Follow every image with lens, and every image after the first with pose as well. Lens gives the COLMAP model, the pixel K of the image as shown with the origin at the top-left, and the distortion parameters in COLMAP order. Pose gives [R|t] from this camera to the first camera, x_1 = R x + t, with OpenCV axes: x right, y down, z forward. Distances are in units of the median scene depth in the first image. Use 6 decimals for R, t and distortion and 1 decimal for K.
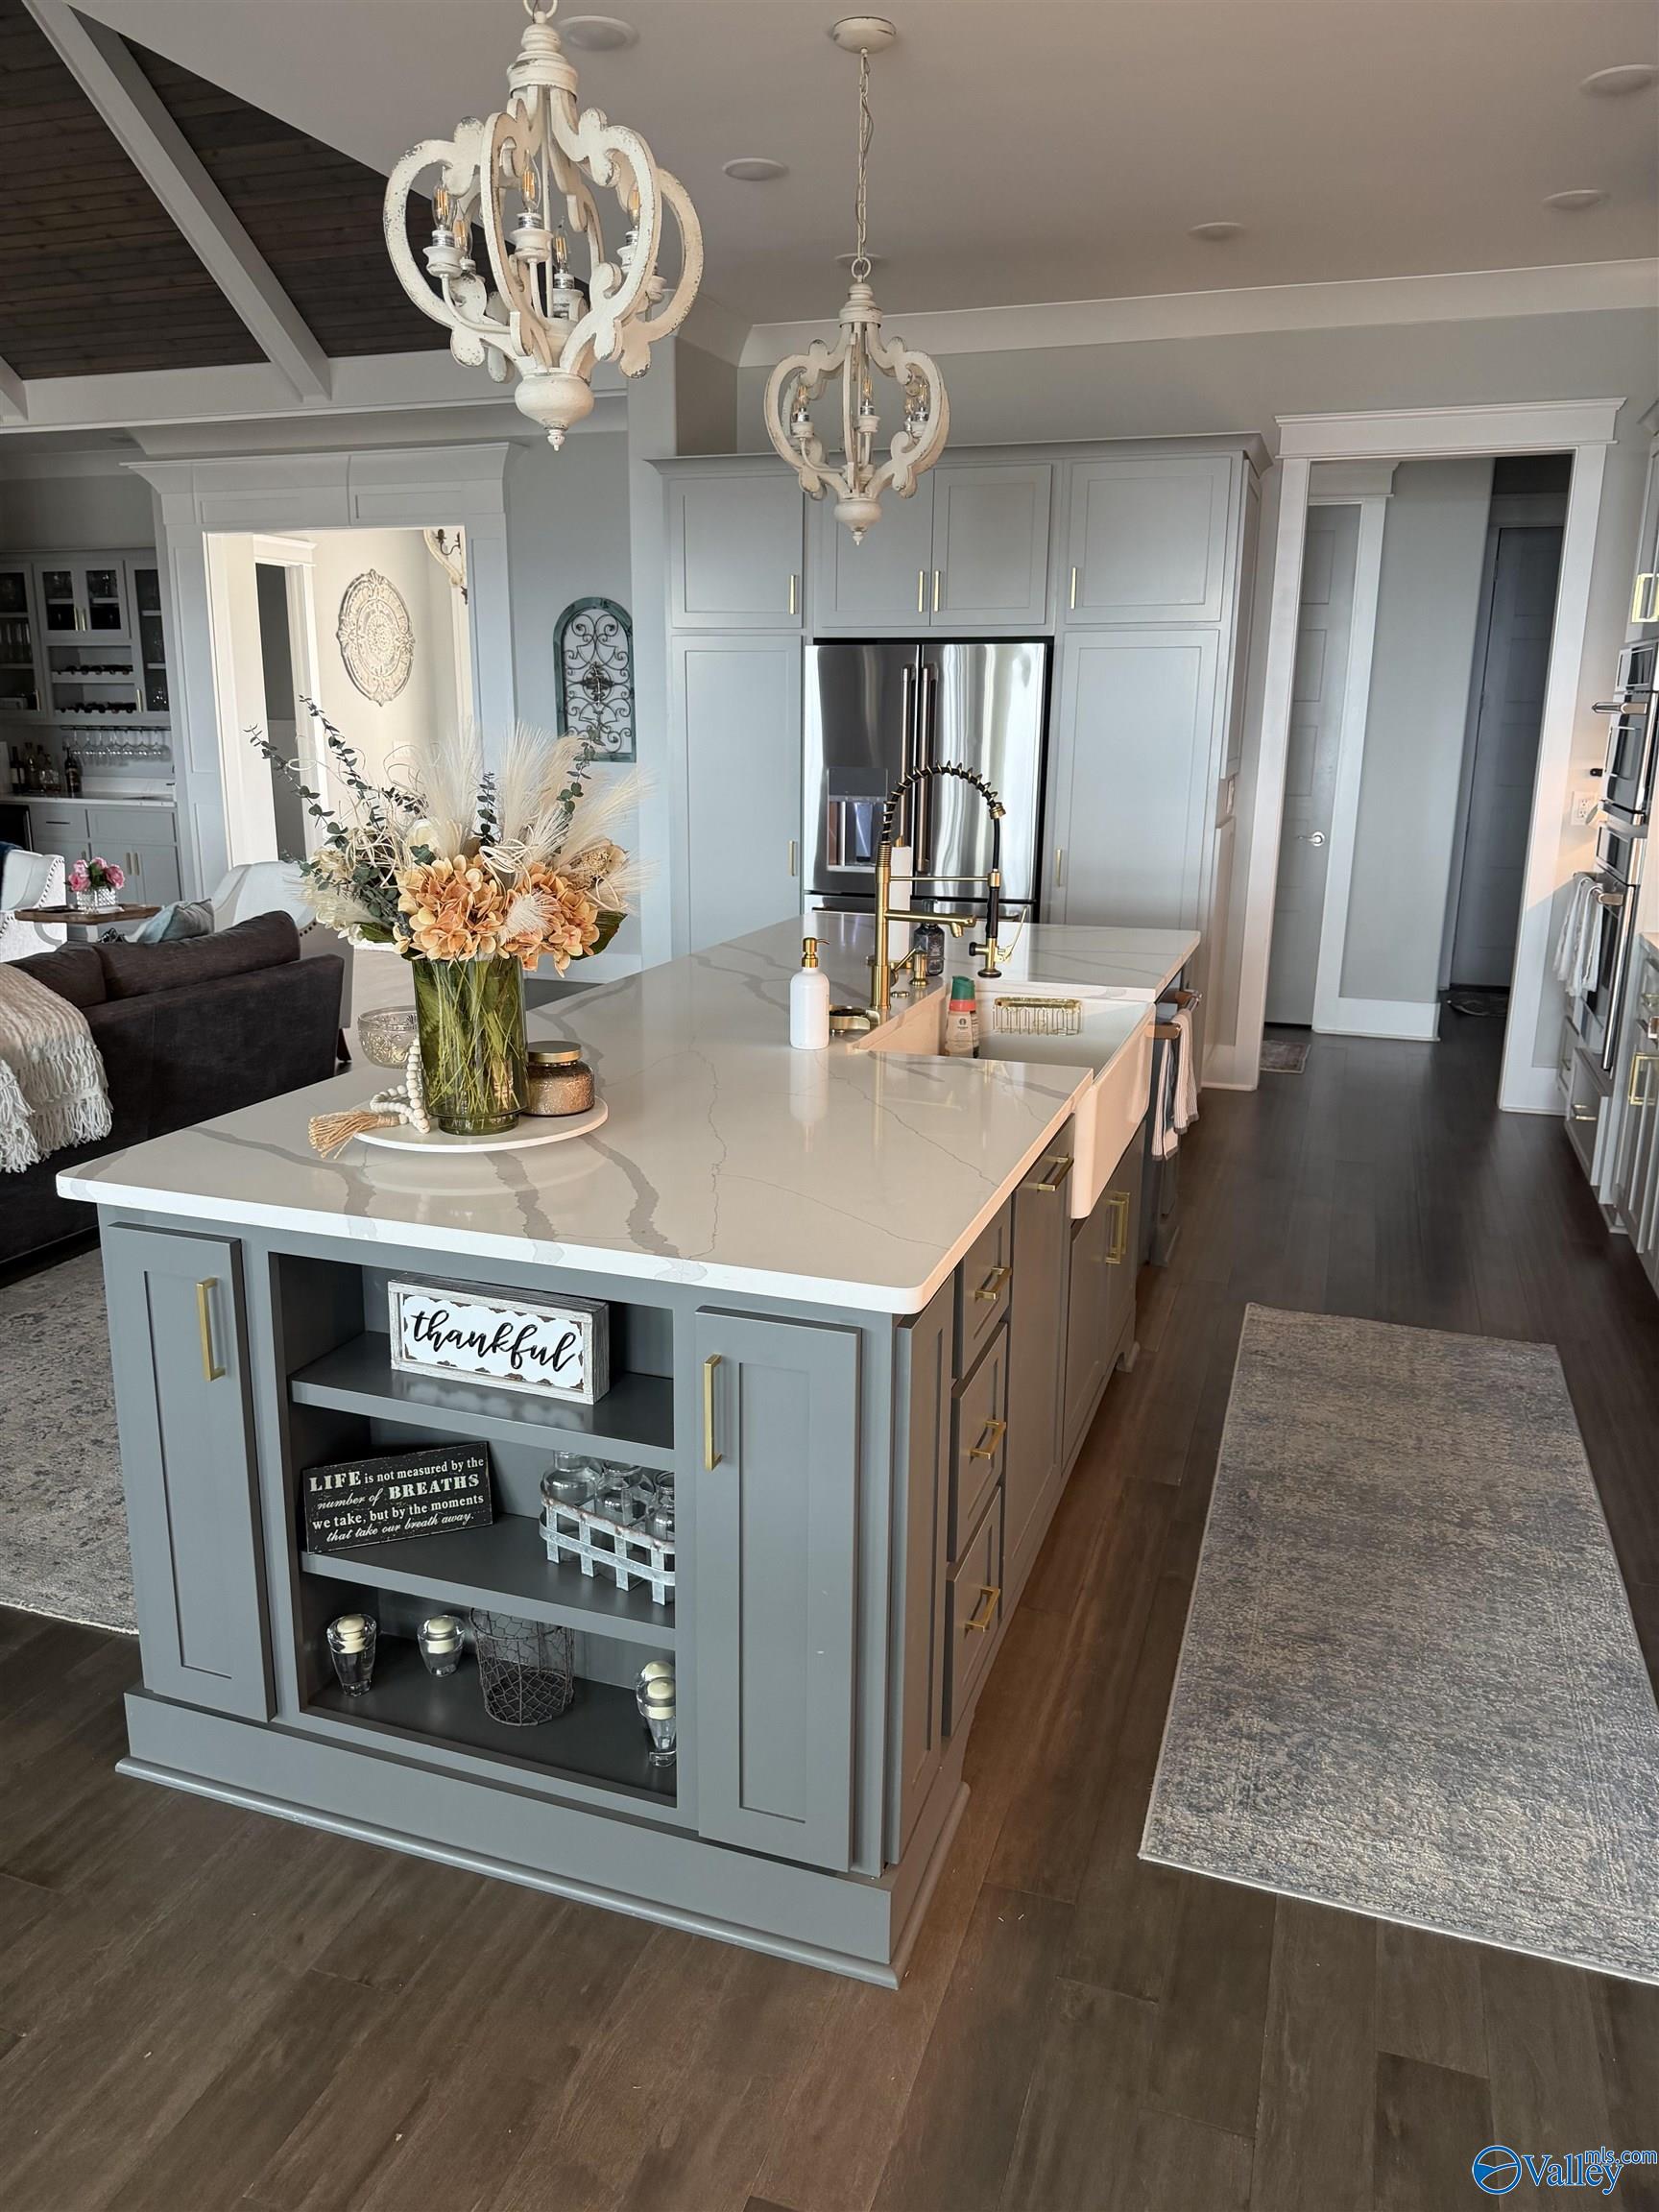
lens RADIAL K [[1548.1, 0, 829.9], [0, 1548.1, 1092.7], [0, 0, 1]] dist [0.012696, -0.015340]
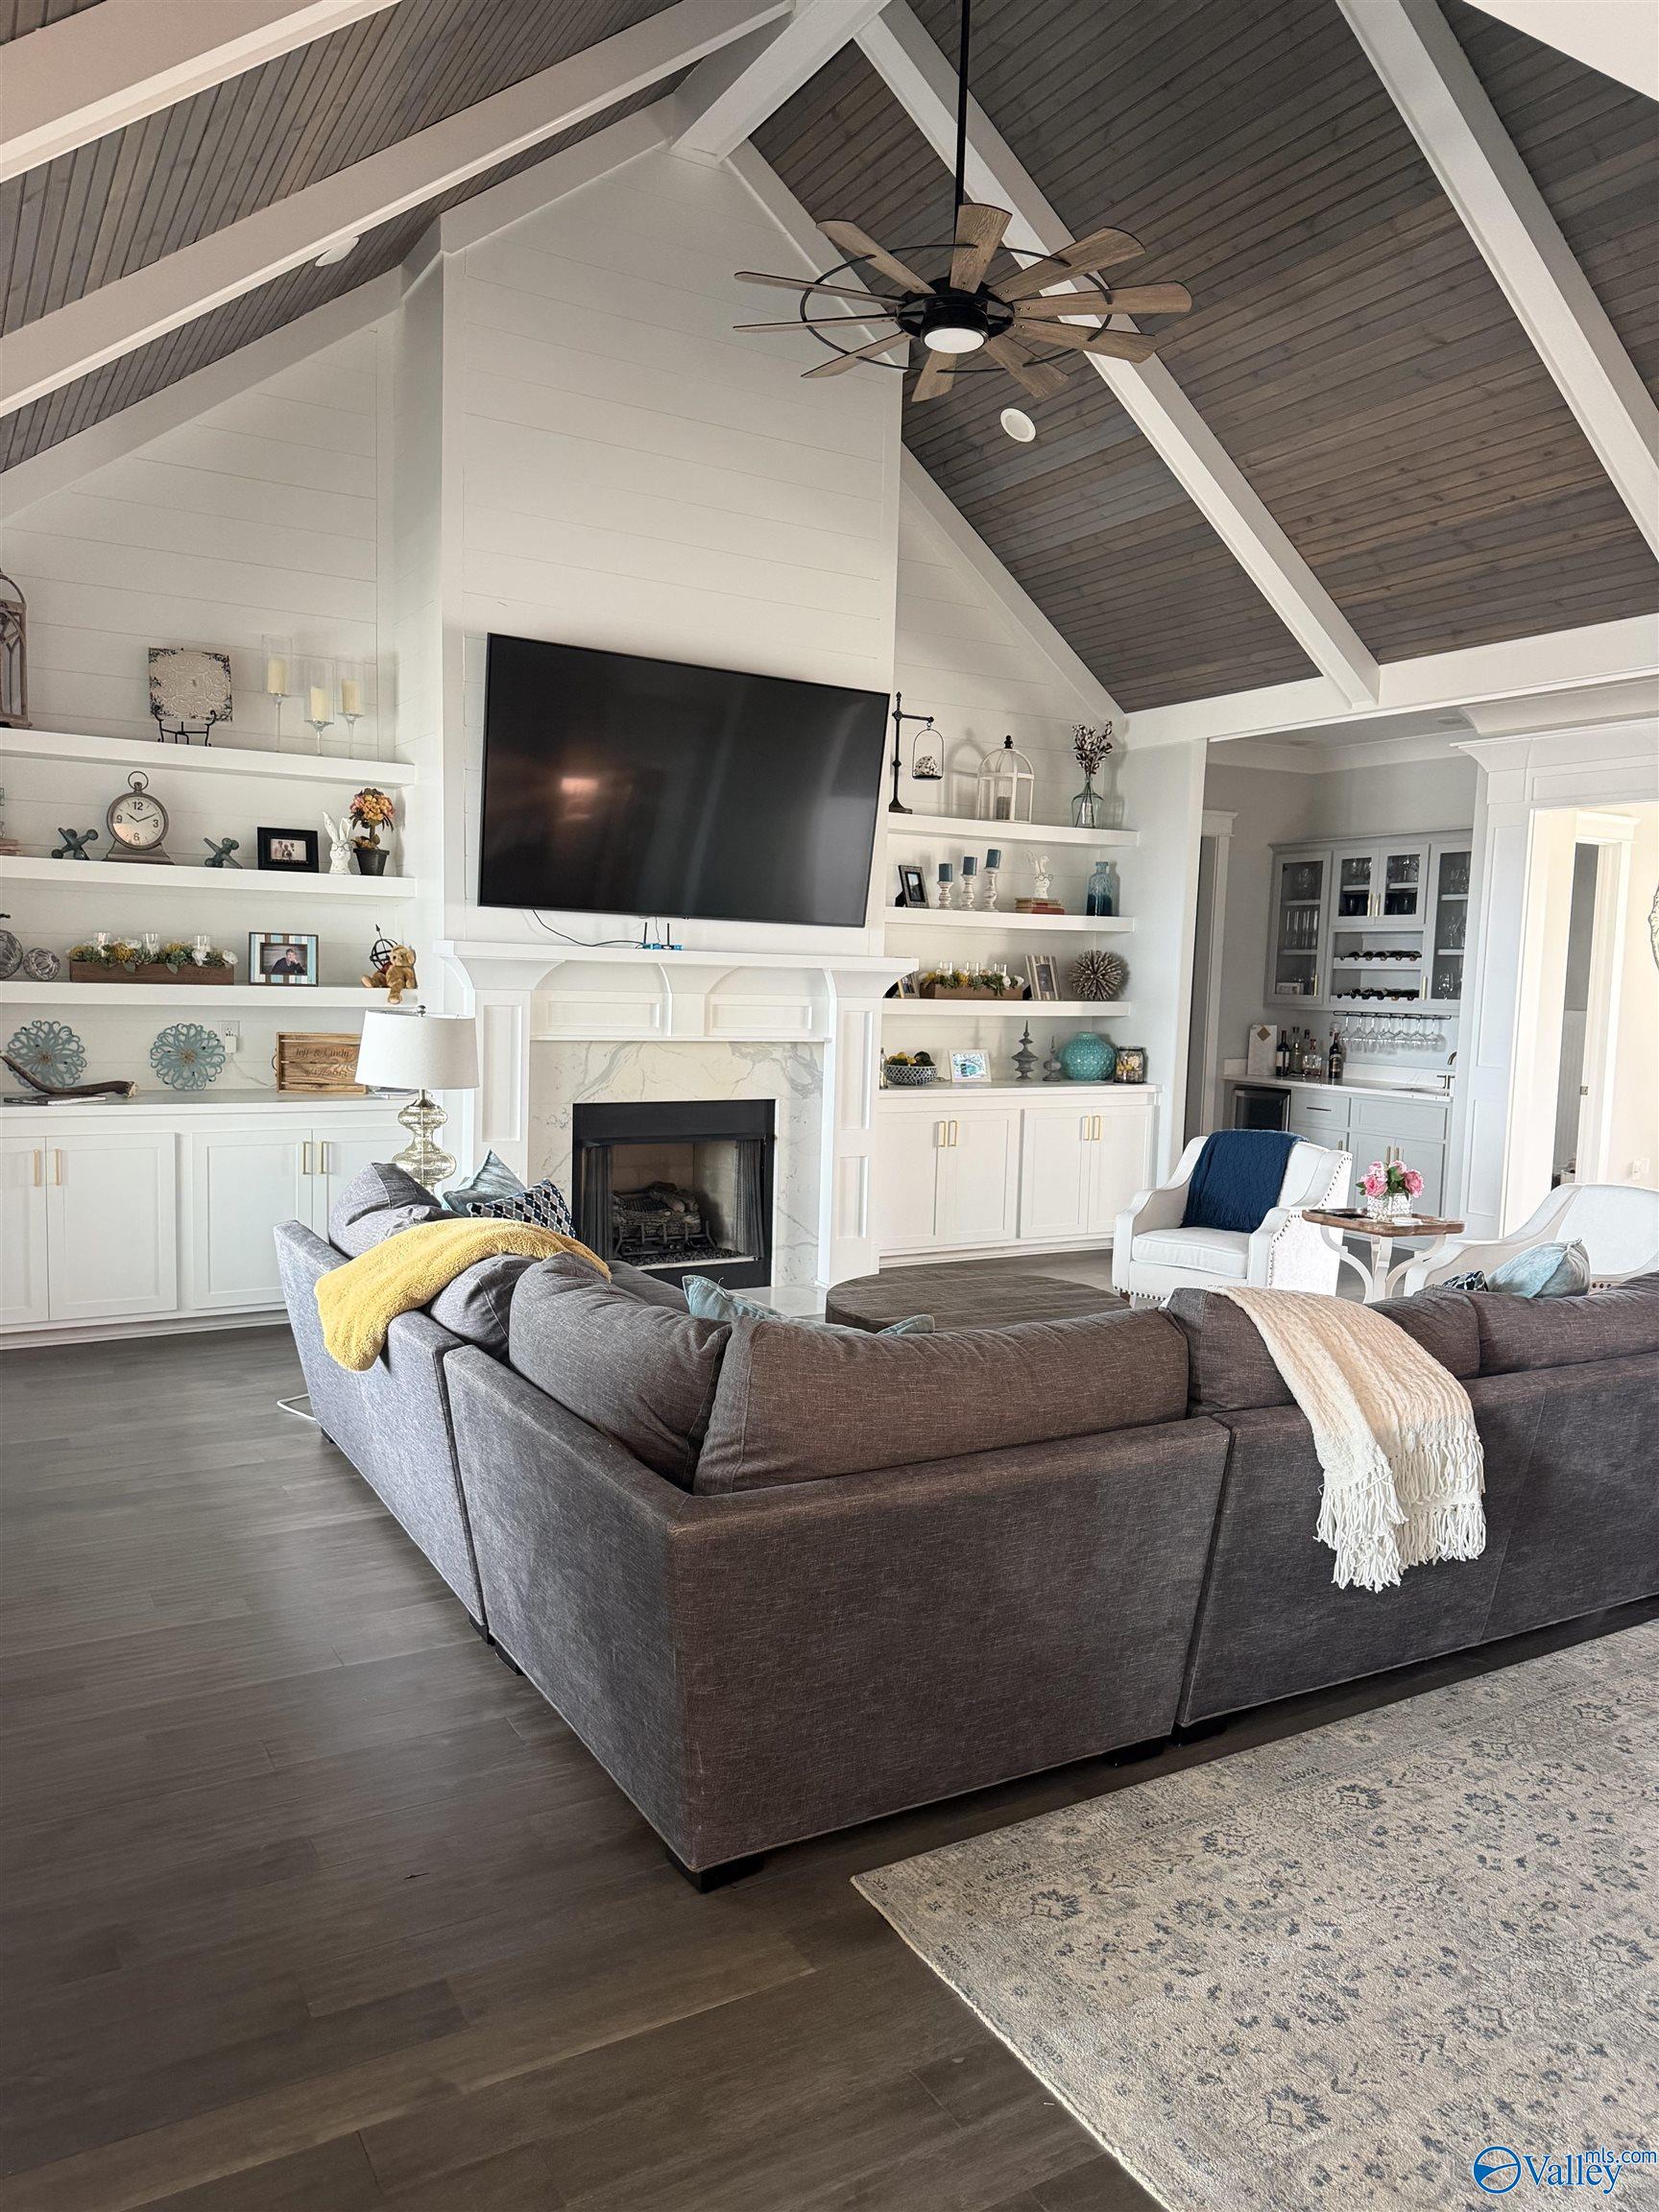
lens RADIAL K [[1548.1, 0, 833.9], [0, 1548.1, 1105.6], [0, 0, 1]] dist [0.012696, -0.015340]
pose [[0.756158, 0.067783, -0.650869, -0.104553], [-0.176359, 0.978928, -0.102941, -0.025334], [0.630176, 0.192626, 0.752179, 0.090348]]
